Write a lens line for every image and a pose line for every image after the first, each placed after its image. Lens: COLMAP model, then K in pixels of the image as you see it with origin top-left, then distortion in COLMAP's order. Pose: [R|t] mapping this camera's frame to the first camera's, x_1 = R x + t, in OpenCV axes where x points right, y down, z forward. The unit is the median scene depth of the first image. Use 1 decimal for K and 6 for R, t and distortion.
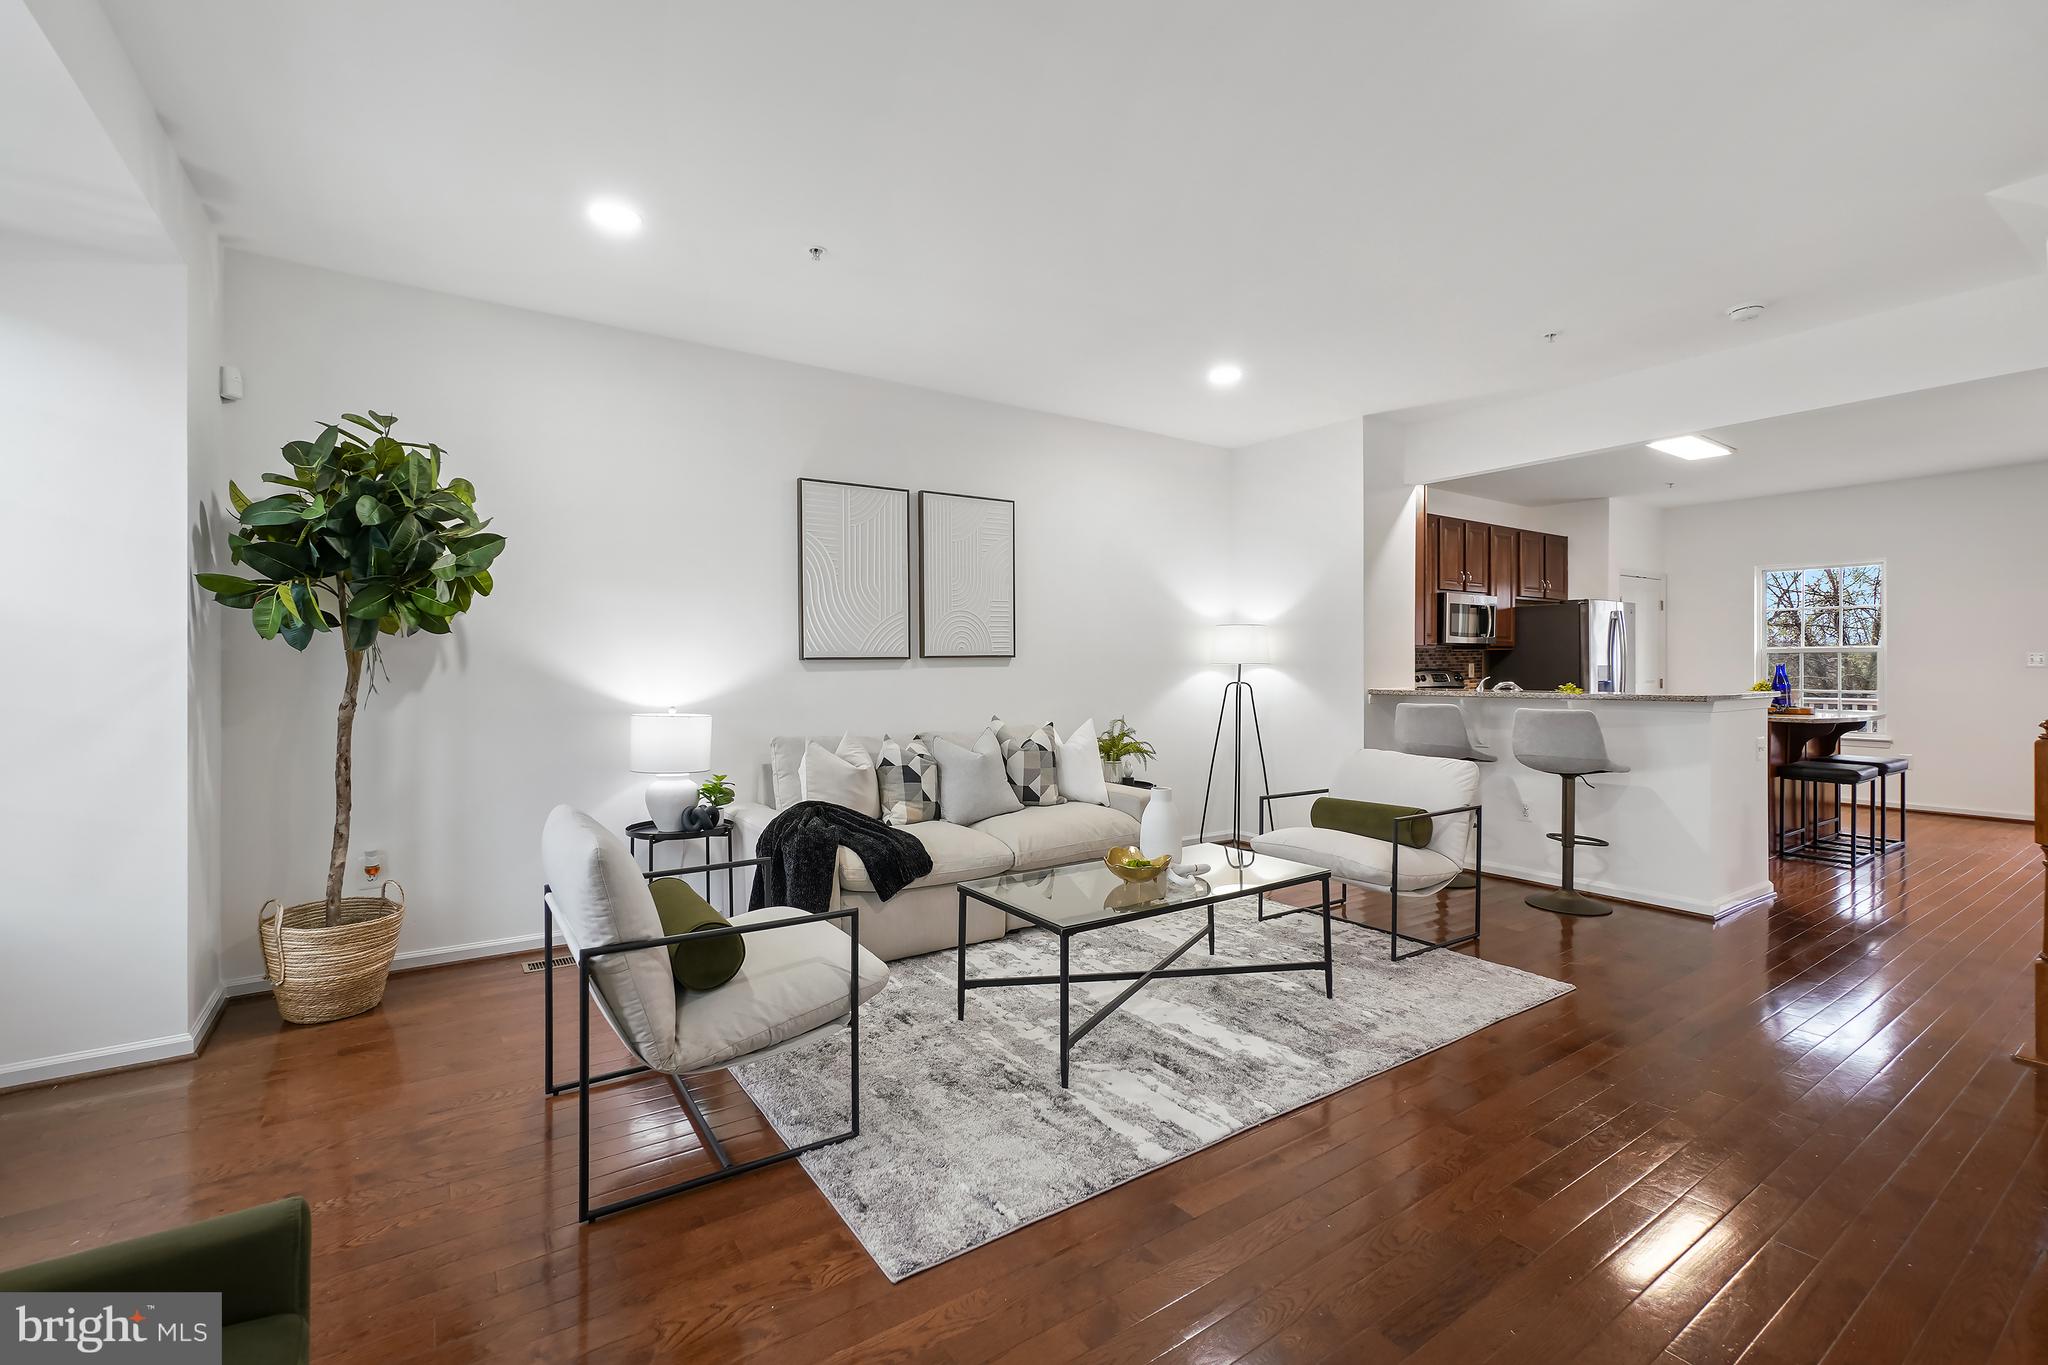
lens RADIAL K [[886.4, 0, 1023.4], [0, 886.4, 660.3], [0, 0, 1]] dist [-0.001936, 0.000406]
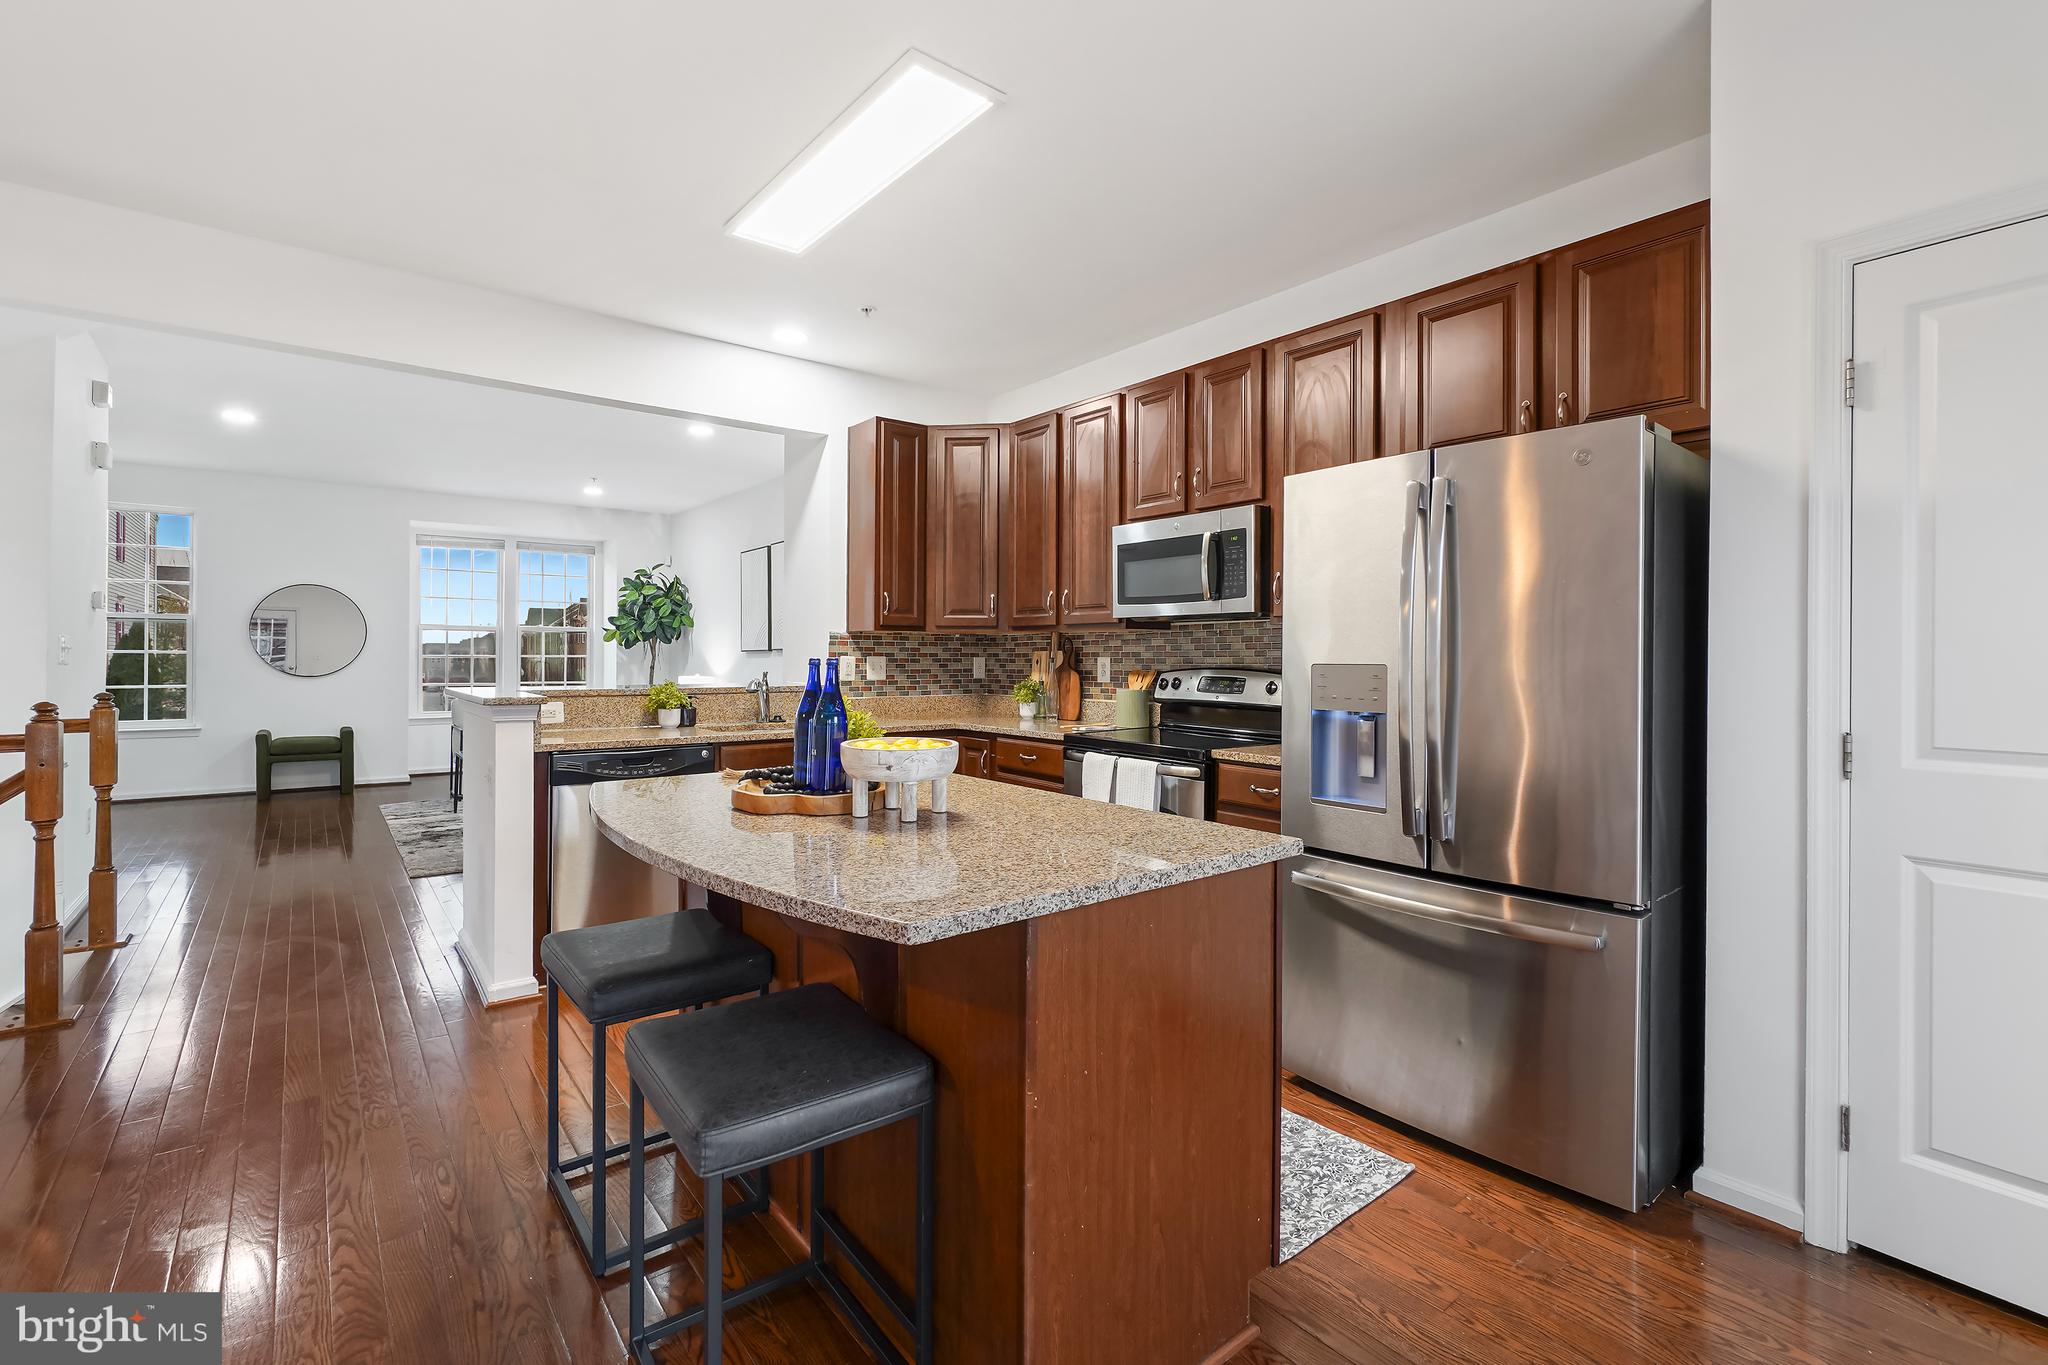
lens RADIAL K [[907.5, 0, 1013.6], [0, 907.5, 657.3], [0, 0, 1]] dist [-0.002339, -0.000420]
pose [[0.066253, 0.004396, -0.997793, 1.245379], [0.005580, 0.999973, 0.004776, 0.001155], [0.997787, -0.005884, 0.066227, 1.081286]]
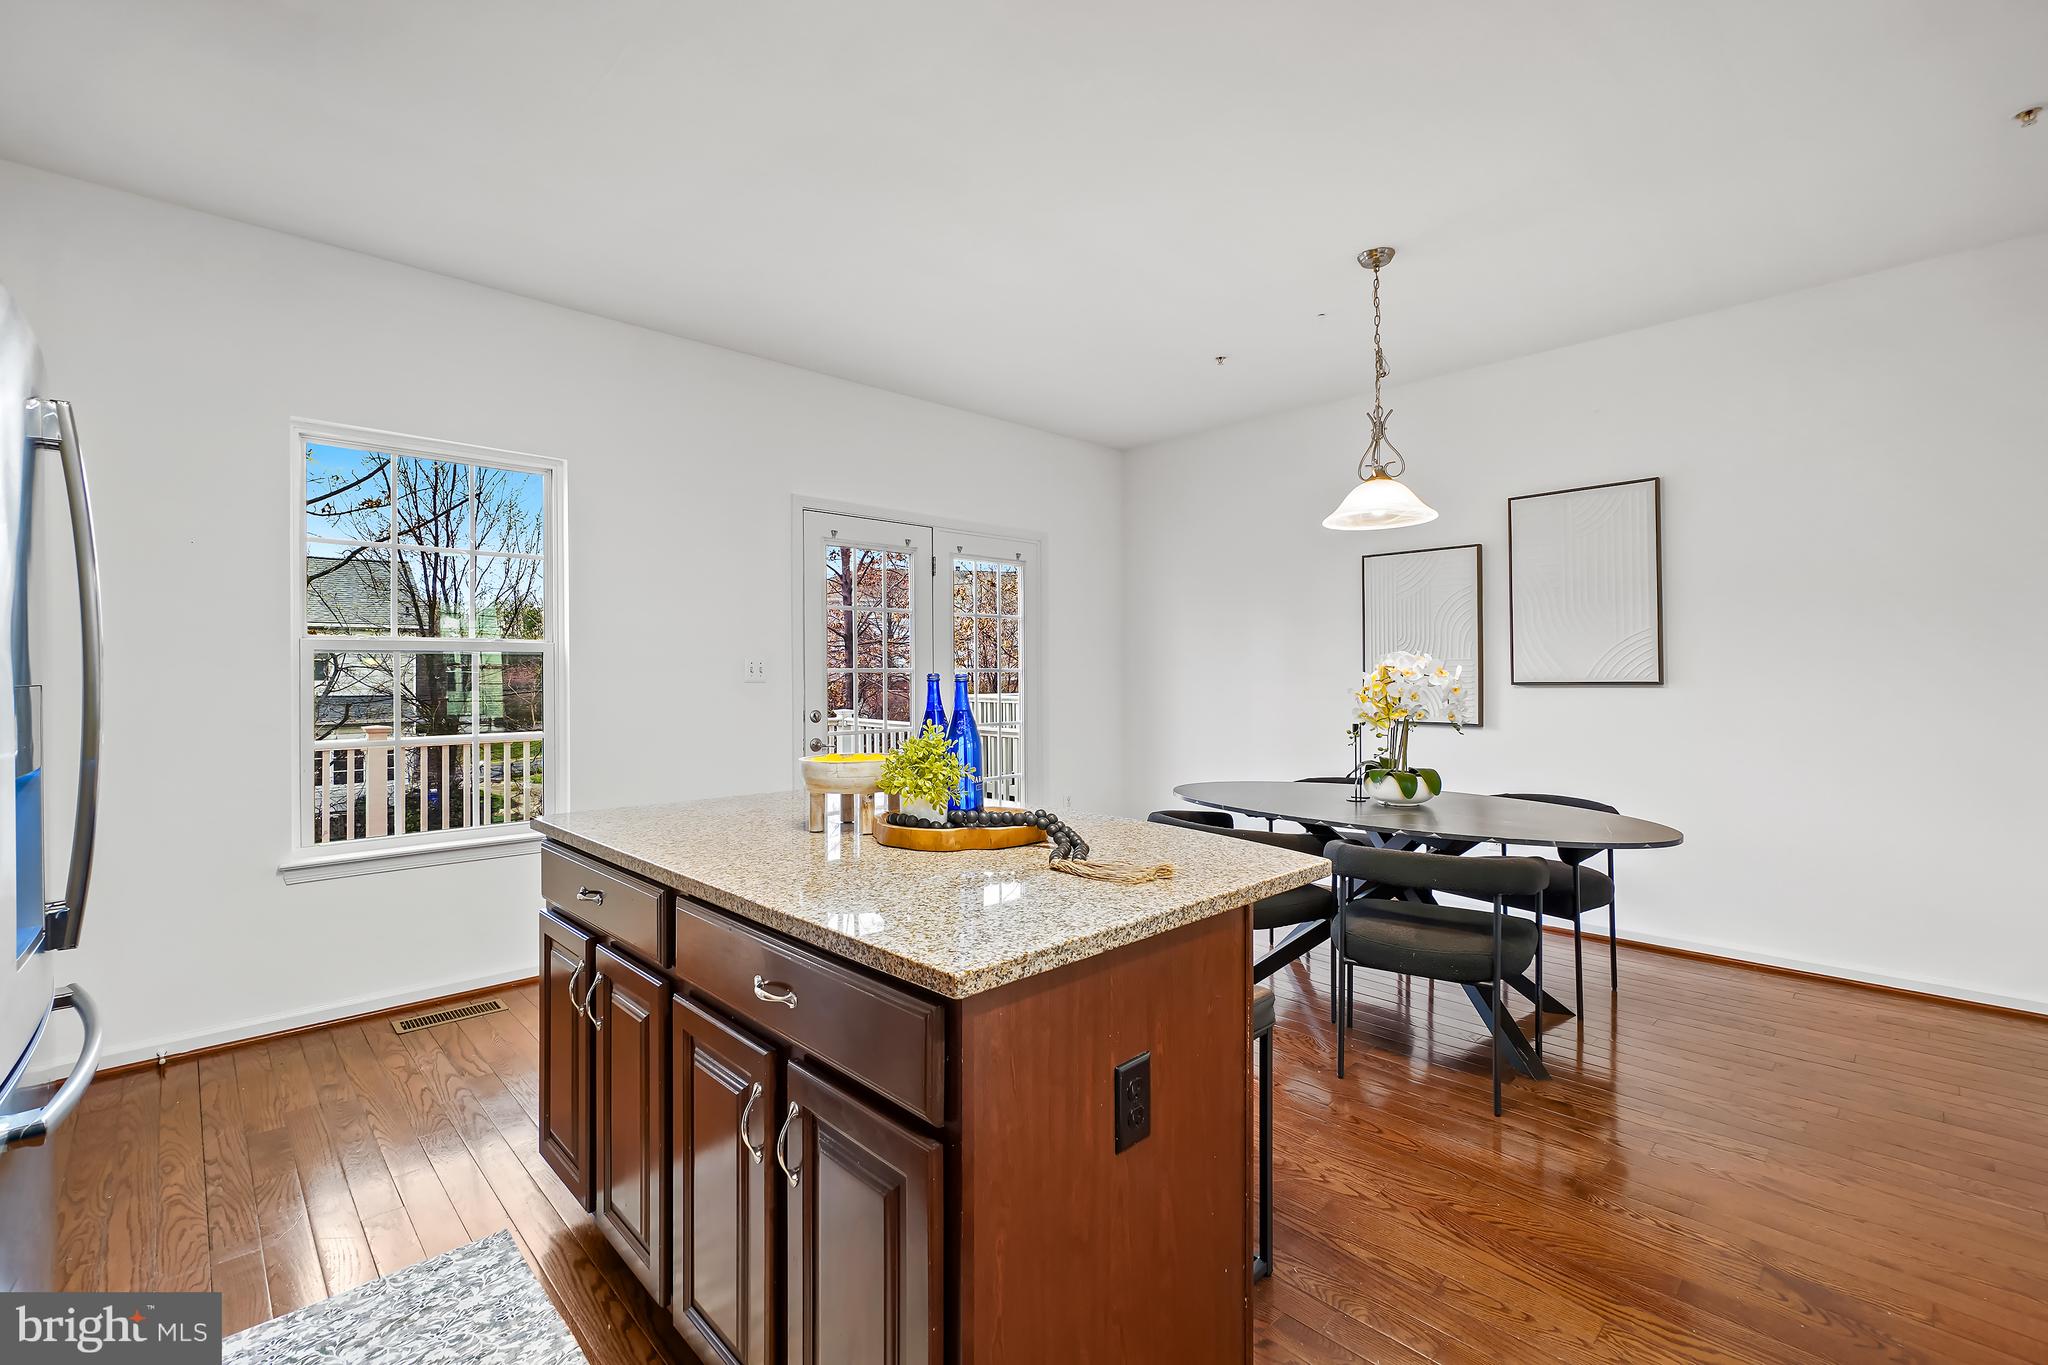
lens RADIAL K [[886.4, 0, 1023.4], [0, 886.4, 660.3], [0, 0, 1]] dist [-0.001936, 0.000406]
pose [[-0.169570, 0.019430, 0.985327, 0.571999], [-0.003042, 0.999791, -0.020239, 0.003667], [-0.985514, -0.006429, -0.169475, 1.056513]]
